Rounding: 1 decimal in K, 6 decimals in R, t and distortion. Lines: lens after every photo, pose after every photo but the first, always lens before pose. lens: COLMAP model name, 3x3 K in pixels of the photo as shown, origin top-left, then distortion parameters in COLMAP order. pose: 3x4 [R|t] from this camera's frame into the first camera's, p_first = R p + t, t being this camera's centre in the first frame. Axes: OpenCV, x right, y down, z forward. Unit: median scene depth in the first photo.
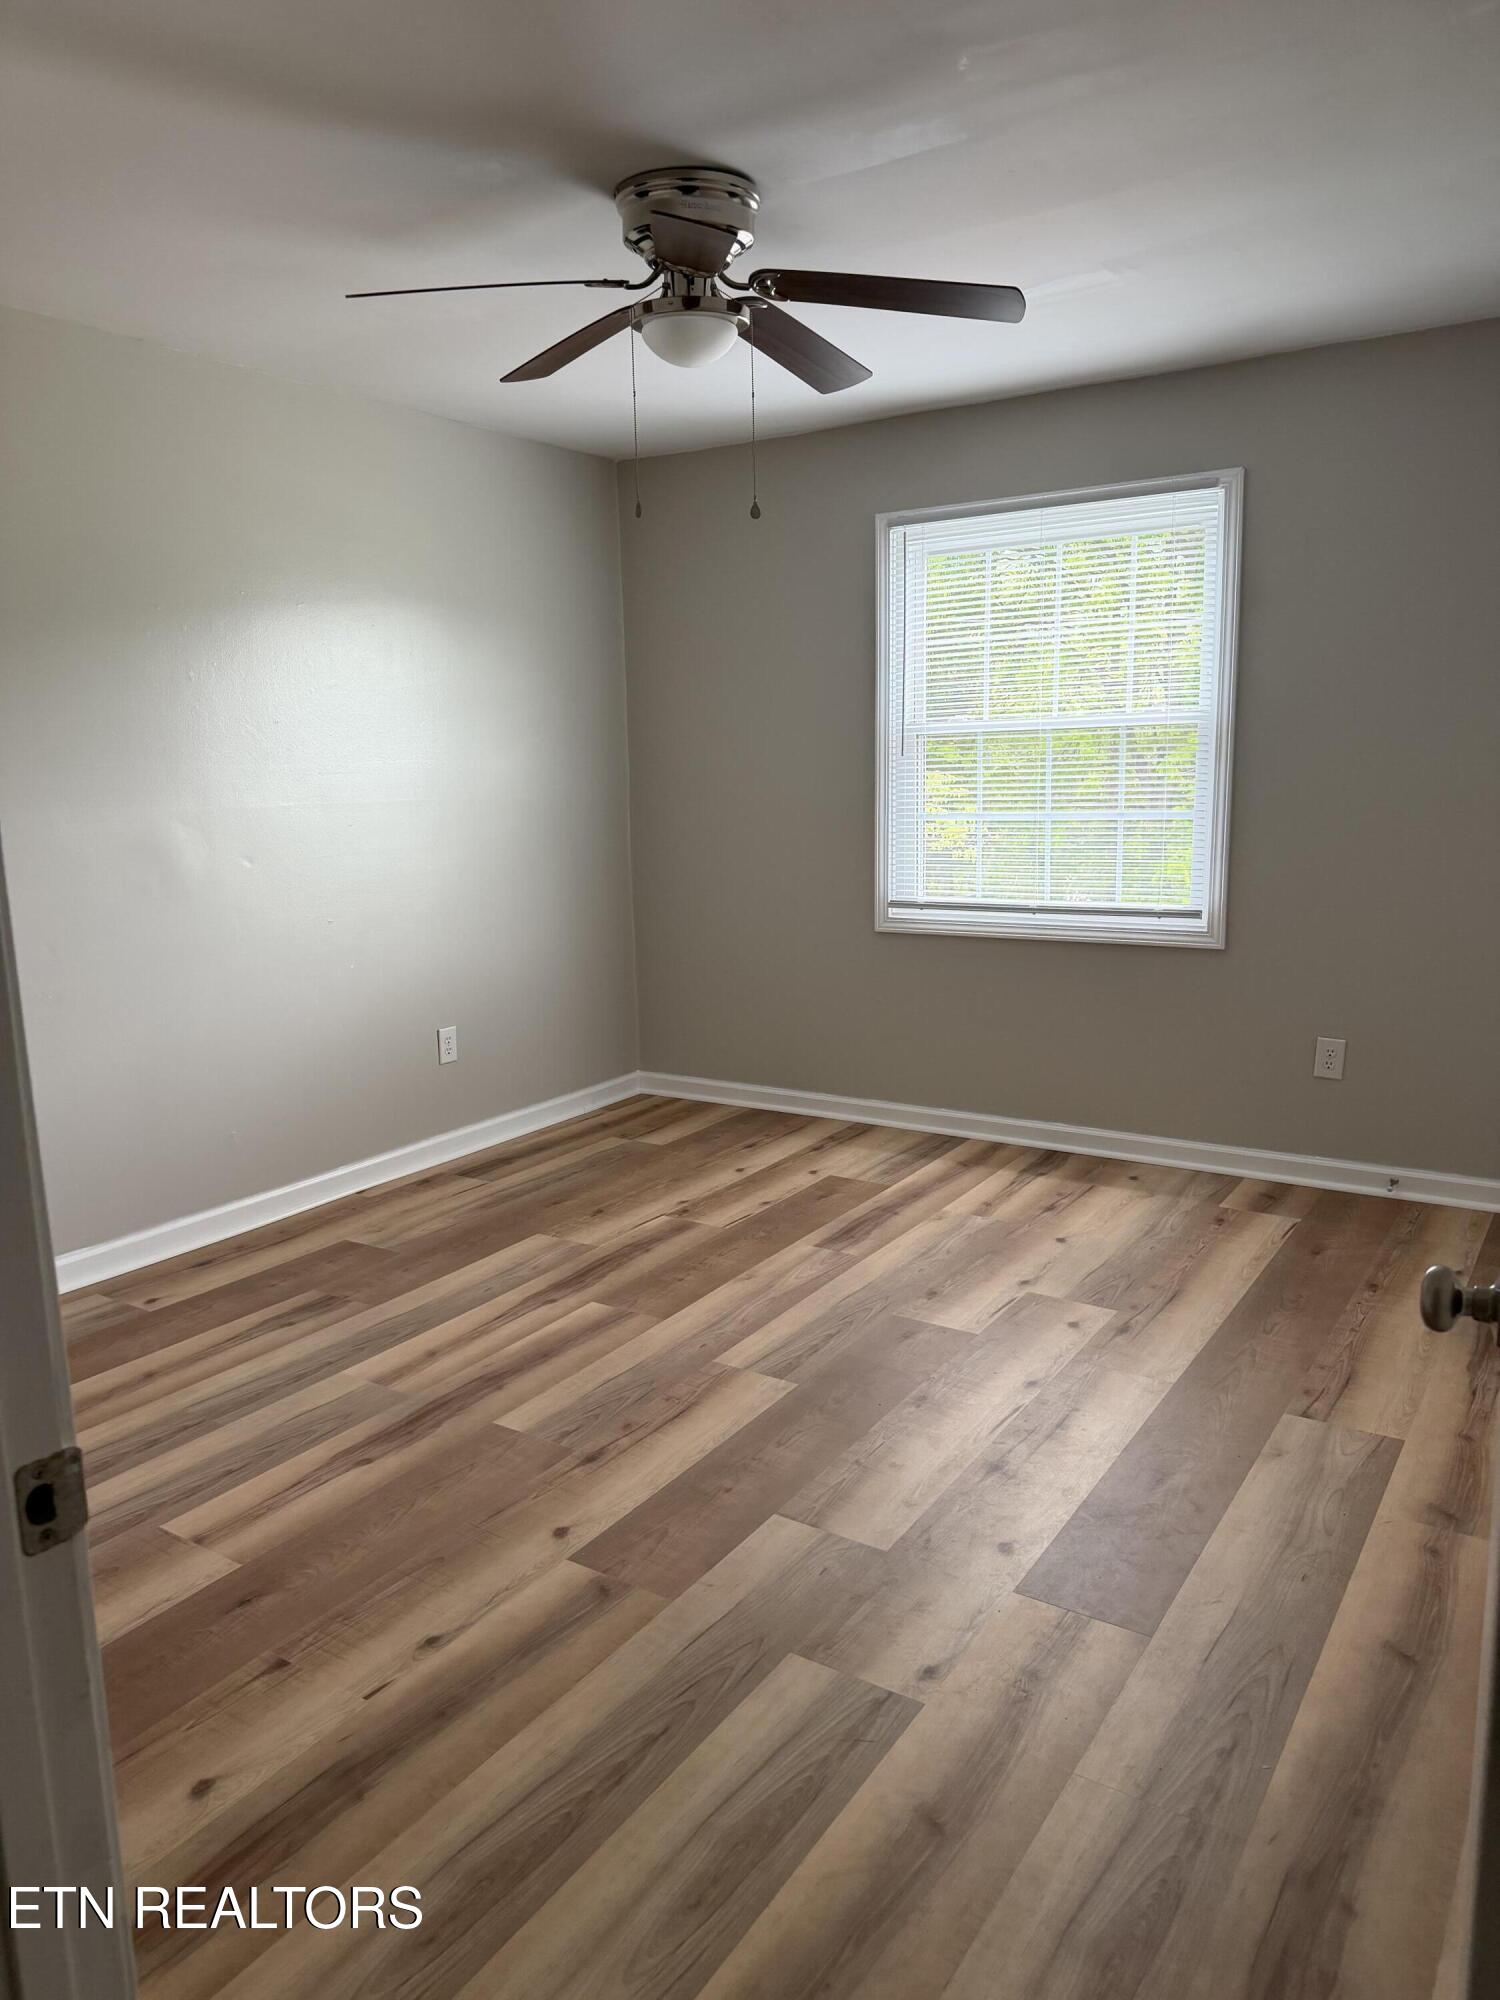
lens RADIAL K [[1414.8, 0, 753.6], [0, 1414.8, 993.1], [0, 0, 1]] dist [0.054300, -0.069761]
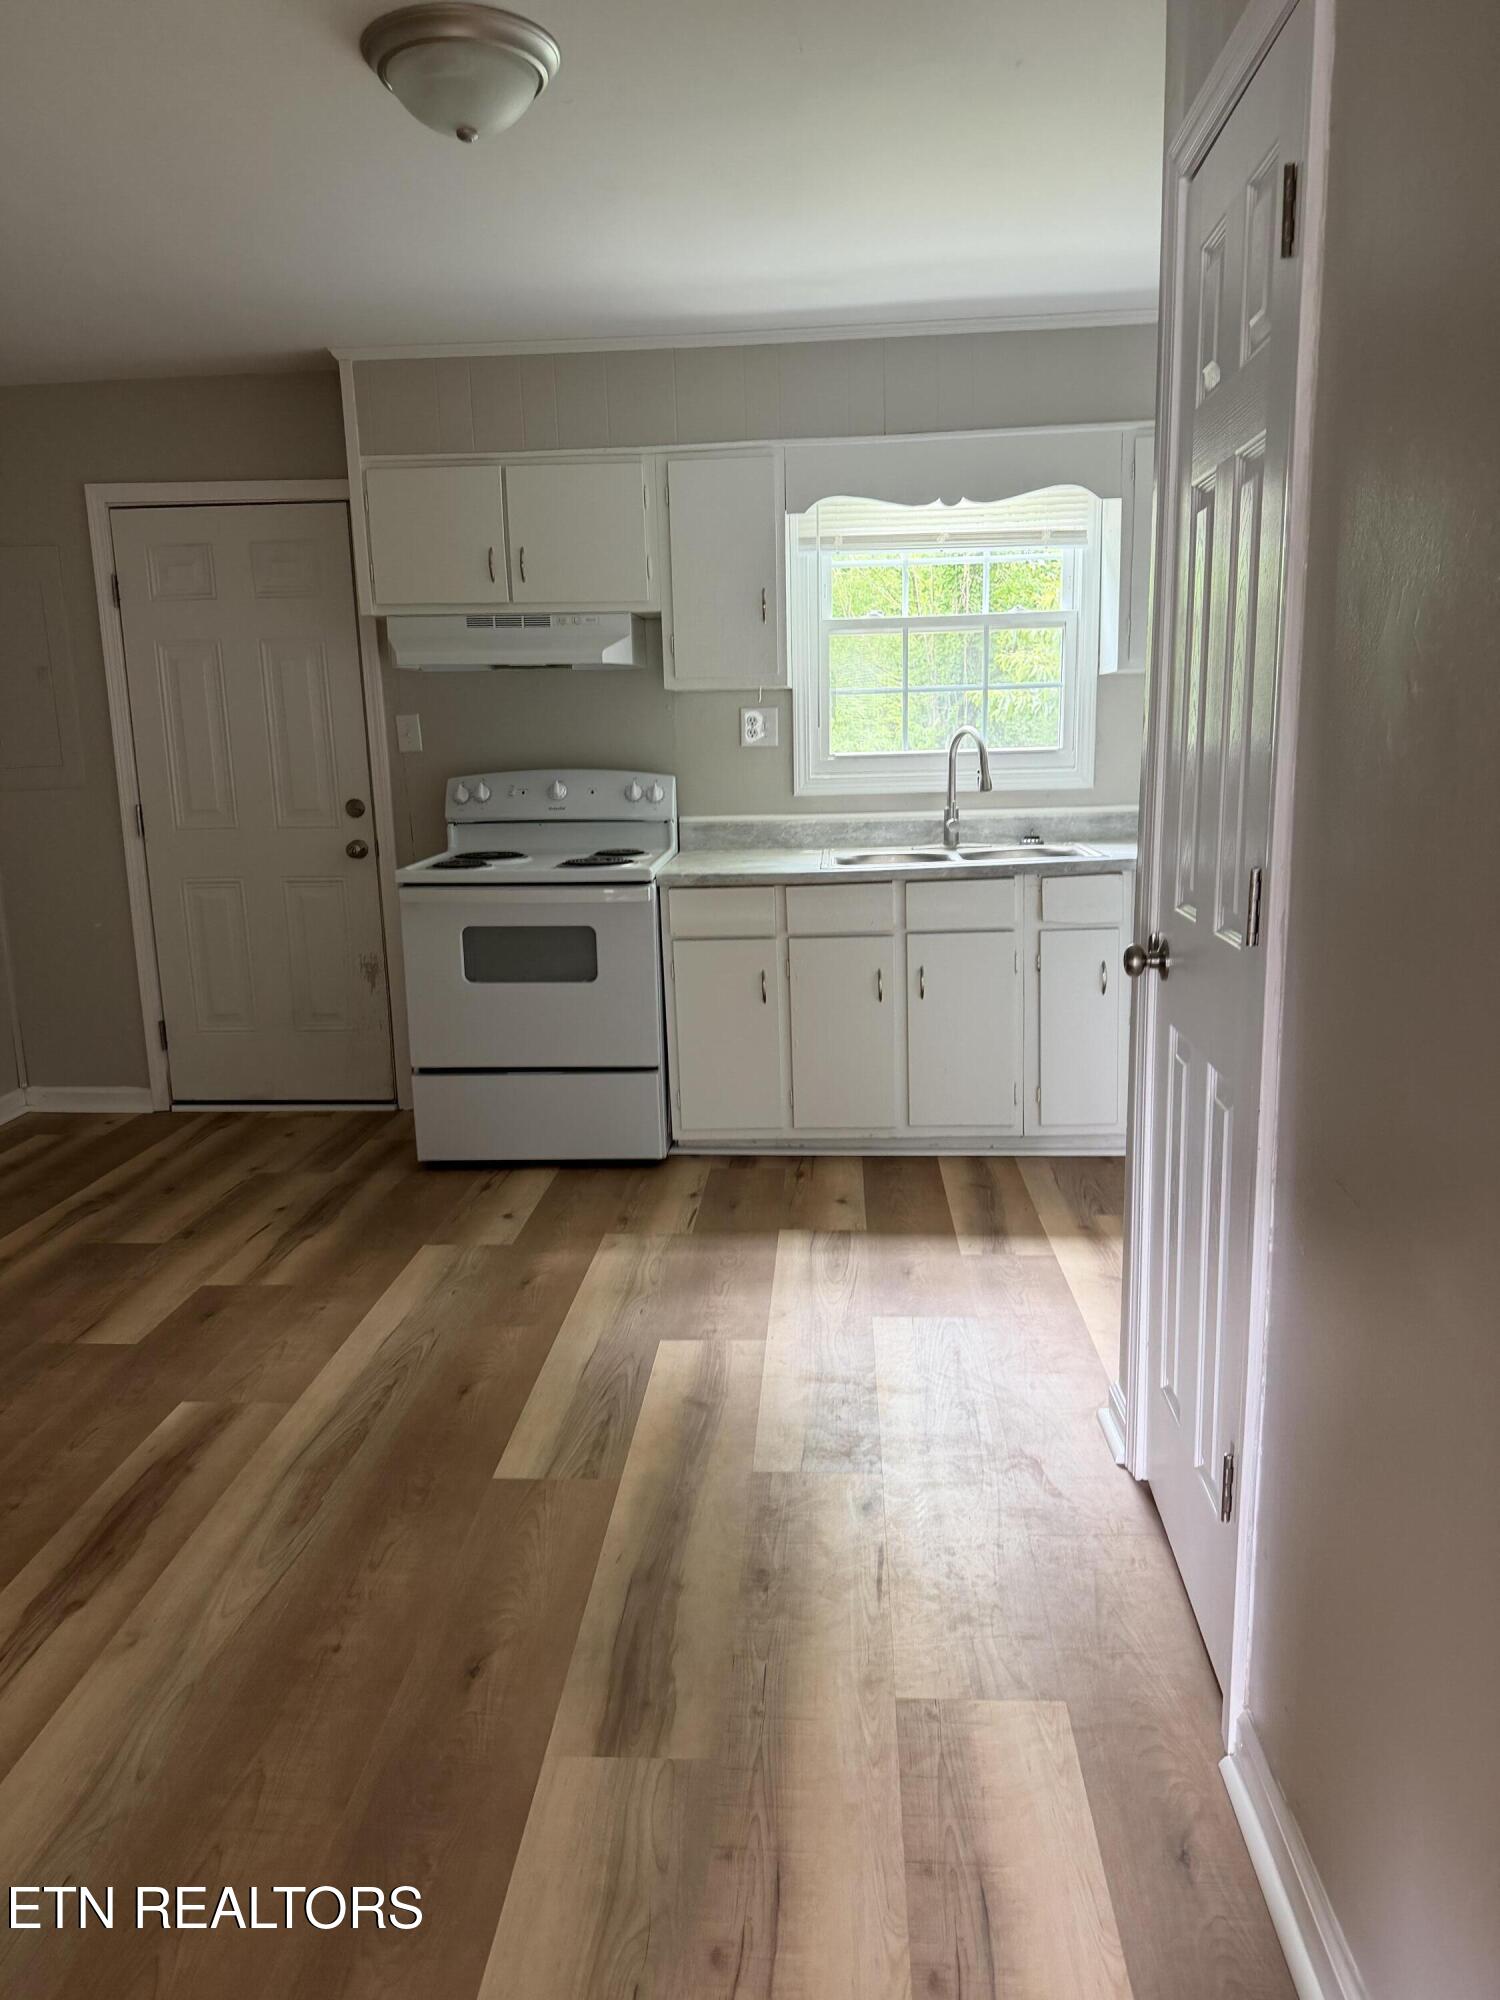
lens RADIAL K [[1414.8, 0, 741.2], [0, 1414.8, 986.4], [0, 0, 1]] dist [0.054300, -0.069761]
pose [[0.877224, -0.069217, 0.475065, -0.128142], [0.058282, 0.997587, 0.037730, 0.034786], [-0.476530, -0.005410, 0.879141, -0.204033]]
